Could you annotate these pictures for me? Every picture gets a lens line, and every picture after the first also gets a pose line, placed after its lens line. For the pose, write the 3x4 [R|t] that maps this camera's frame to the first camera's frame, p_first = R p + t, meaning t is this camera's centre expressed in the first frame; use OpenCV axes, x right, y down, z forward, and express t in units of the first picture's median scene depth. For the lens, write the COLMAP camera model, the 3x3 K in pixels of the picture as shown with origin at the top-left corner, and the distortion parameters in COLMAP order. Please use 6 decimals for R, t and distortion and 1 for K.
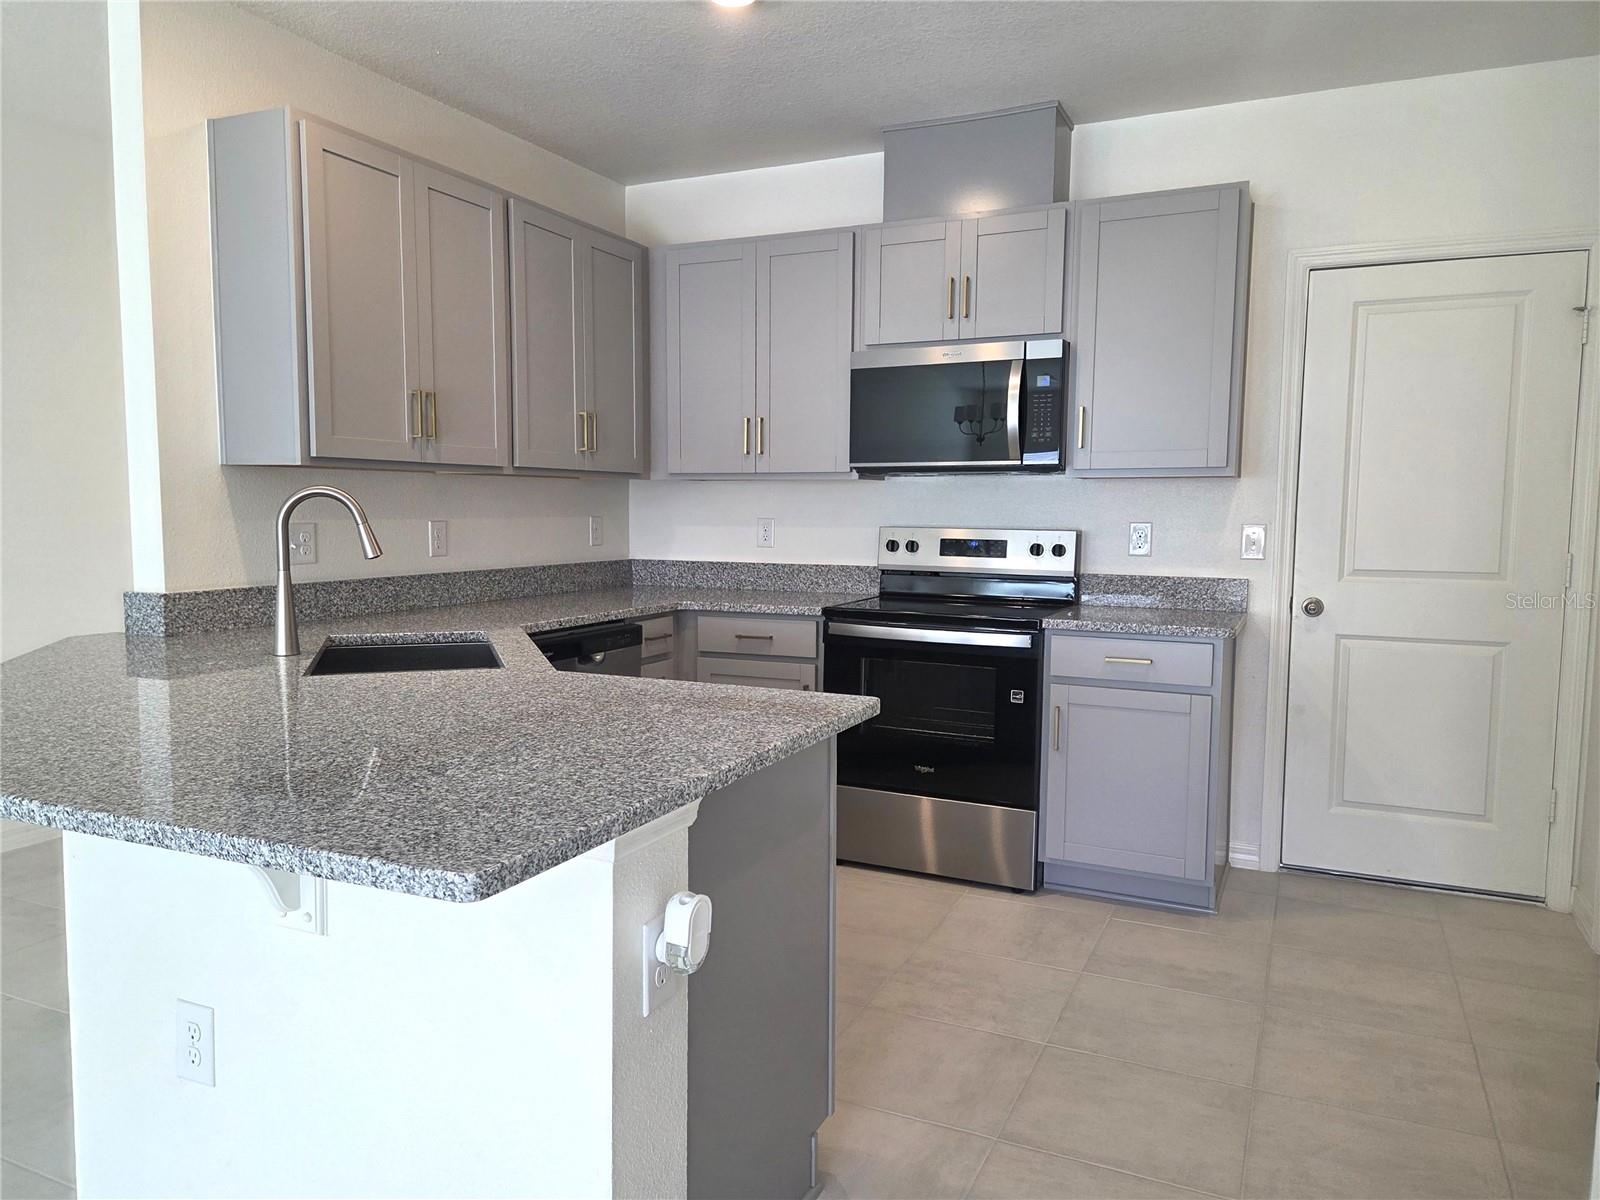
lens RADIAL K [[1121.0, 0, 785.7], [0, 1121.0, 606.4], [0, 0, 1]] dist [0.052278, -0.000470]
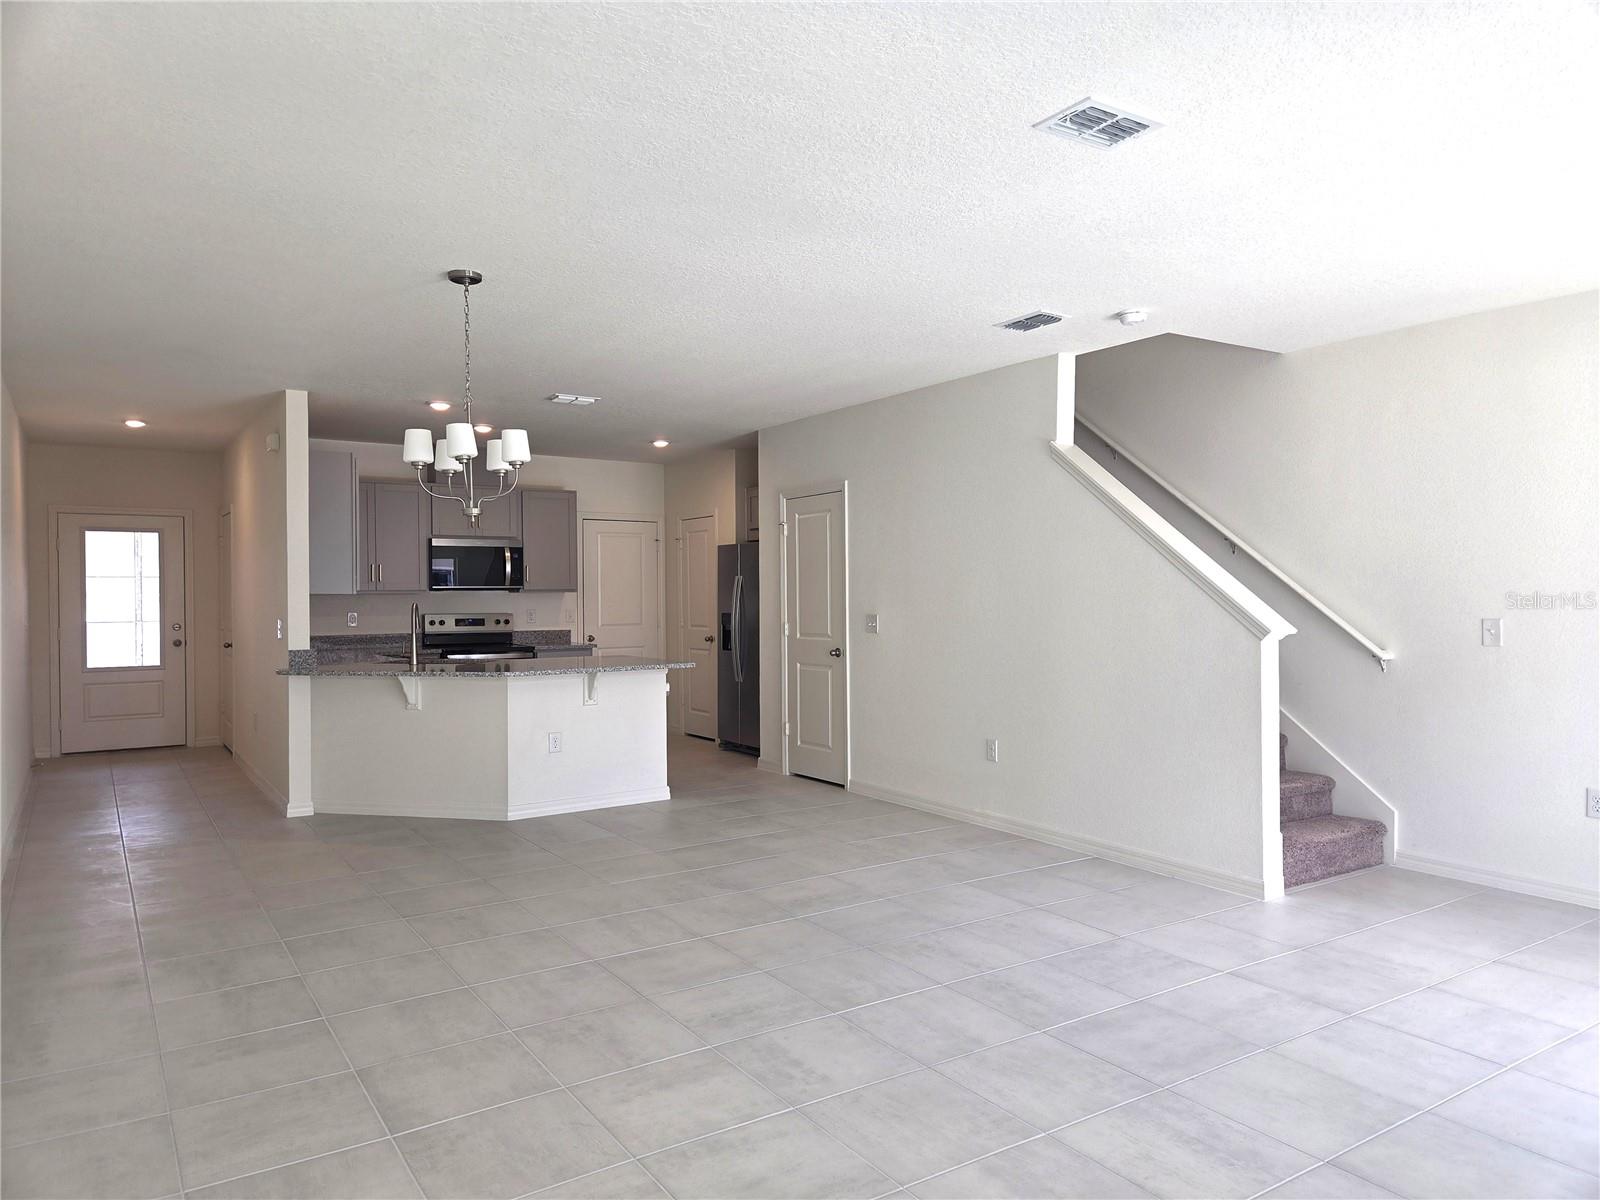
lens RADIAL K [[1090.7, 0, 809.7], [0, 1090.7, 600.1], [0, 0, 1]] dist [0.058442, -0.001303]
pose [[0.505626, -0.015384, 0.862615, -1.489184], [0.085934, 0.995767, -0.032612, 0.037775], [-0.858462, 0.090617, 0.504808, -0.775490]]
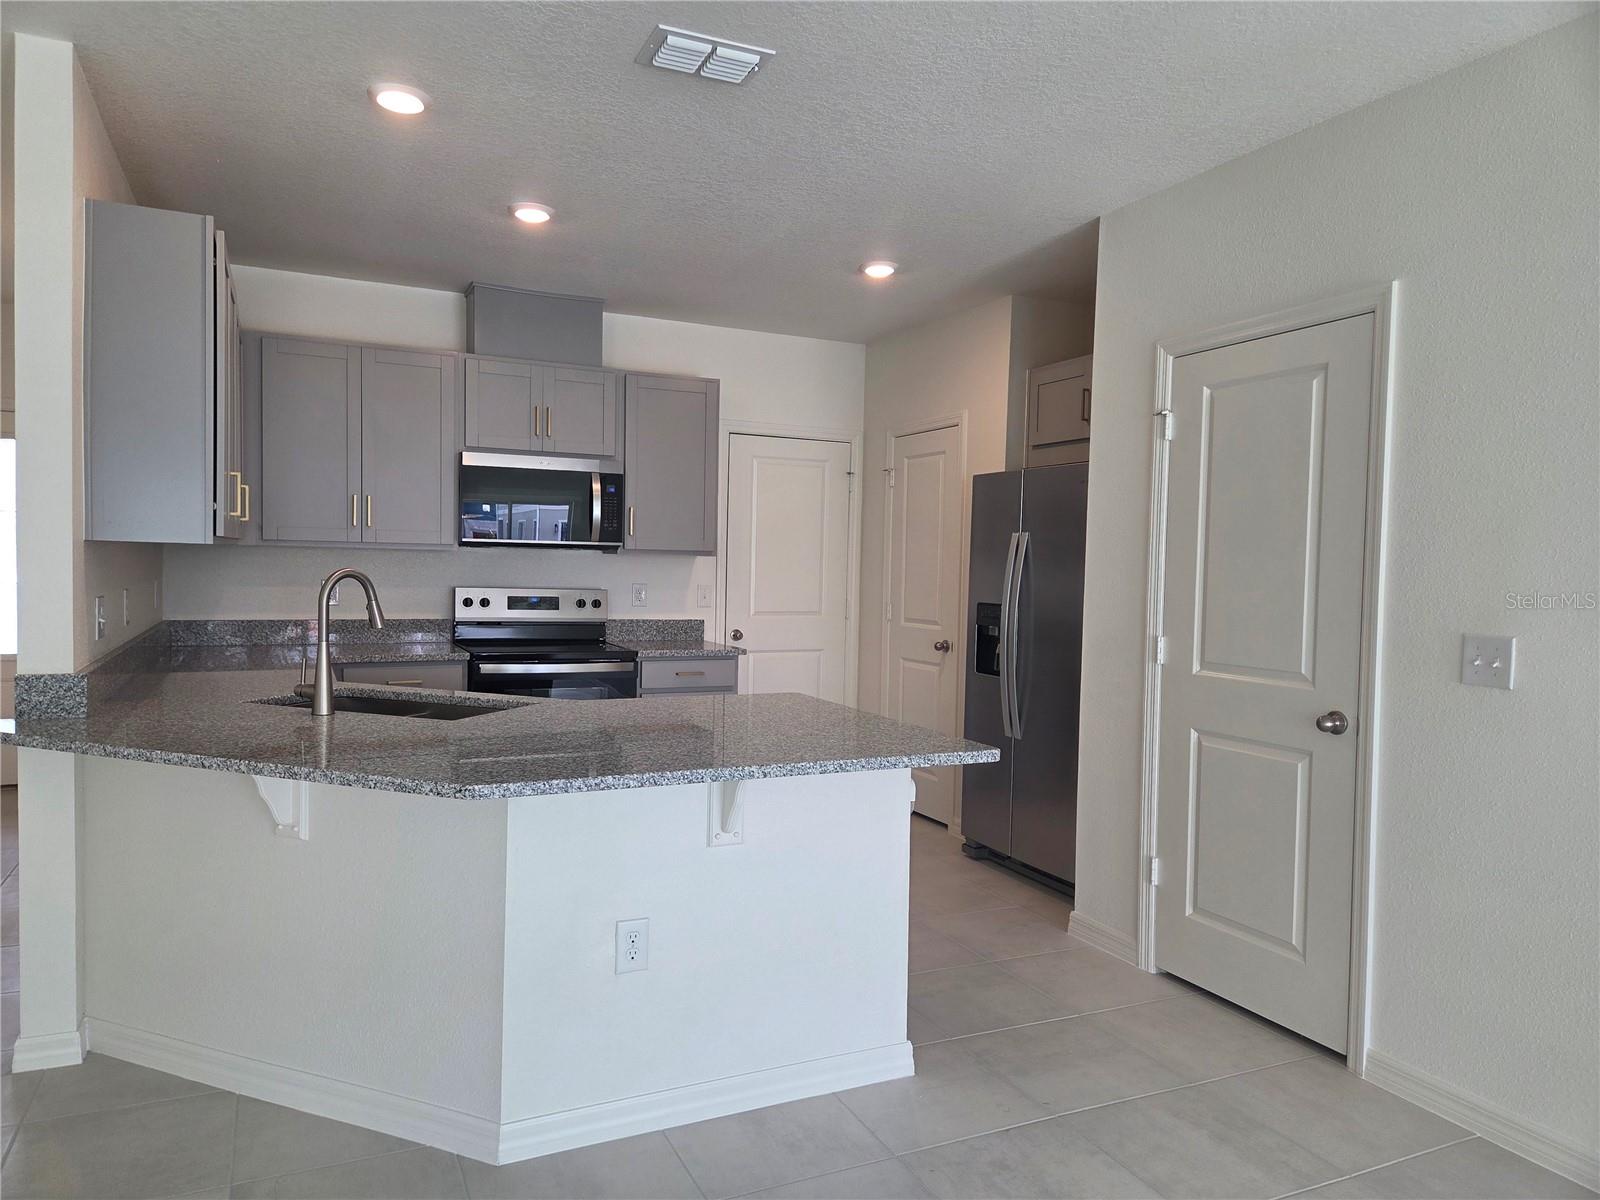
lens RADIAL K [[1063.5, 0, 800.0], [0, 1063.5, 600.0], [0, 0, 1]] dist [0.007505, -0.000465]
pose [[0.624210, -0.020415, 0.780990, -0.652502], [0.051366, 0.998568, -0.014951, -0.021452], [-0.779566, 0.049449, 0.624365, -0.039770]]
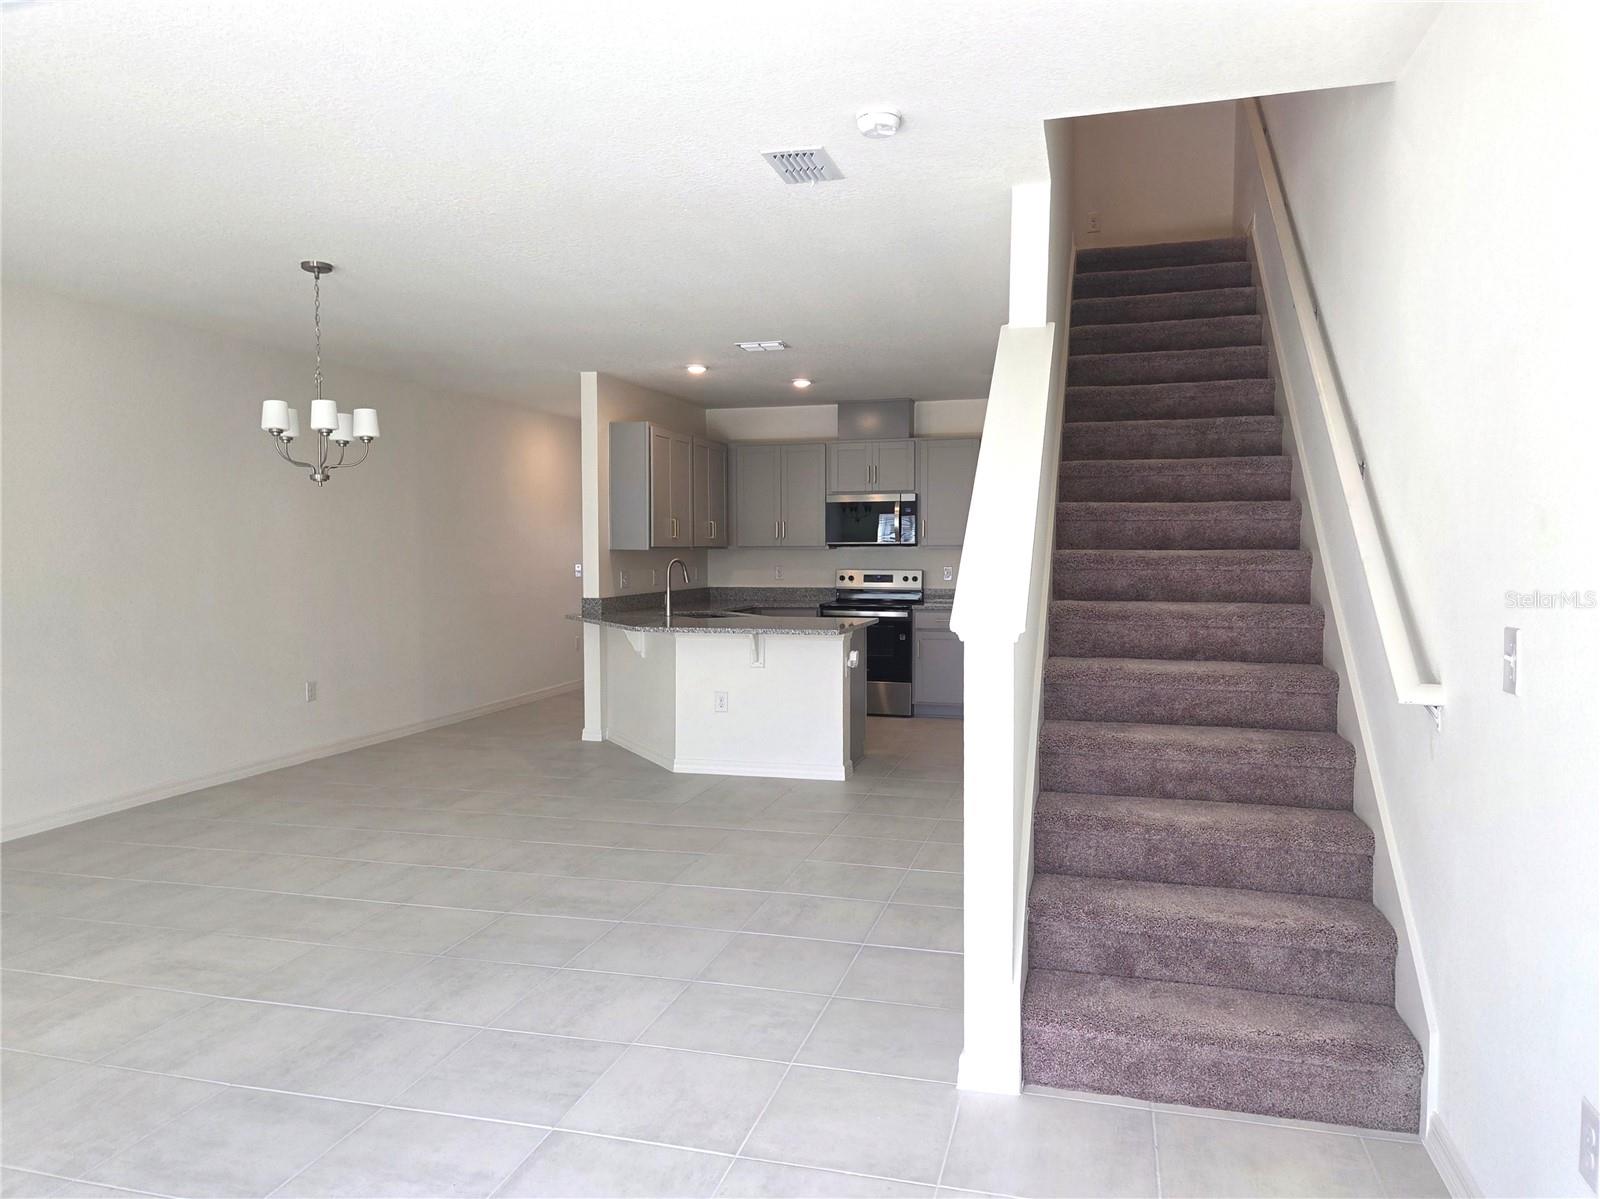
lens RADIAL K [[1125.9, 0, 800.0], [0, 1125.9, 599.5], [0, 0, 1]] dist [0.064086, -0.064300]
pose [[0.985047, -0.017435, 0.171403, -0.400595], [0.025069, 0.998783, -0.042474, 0.087637], [-0.170454, 0.046136, 0.984285, -1.280064]]
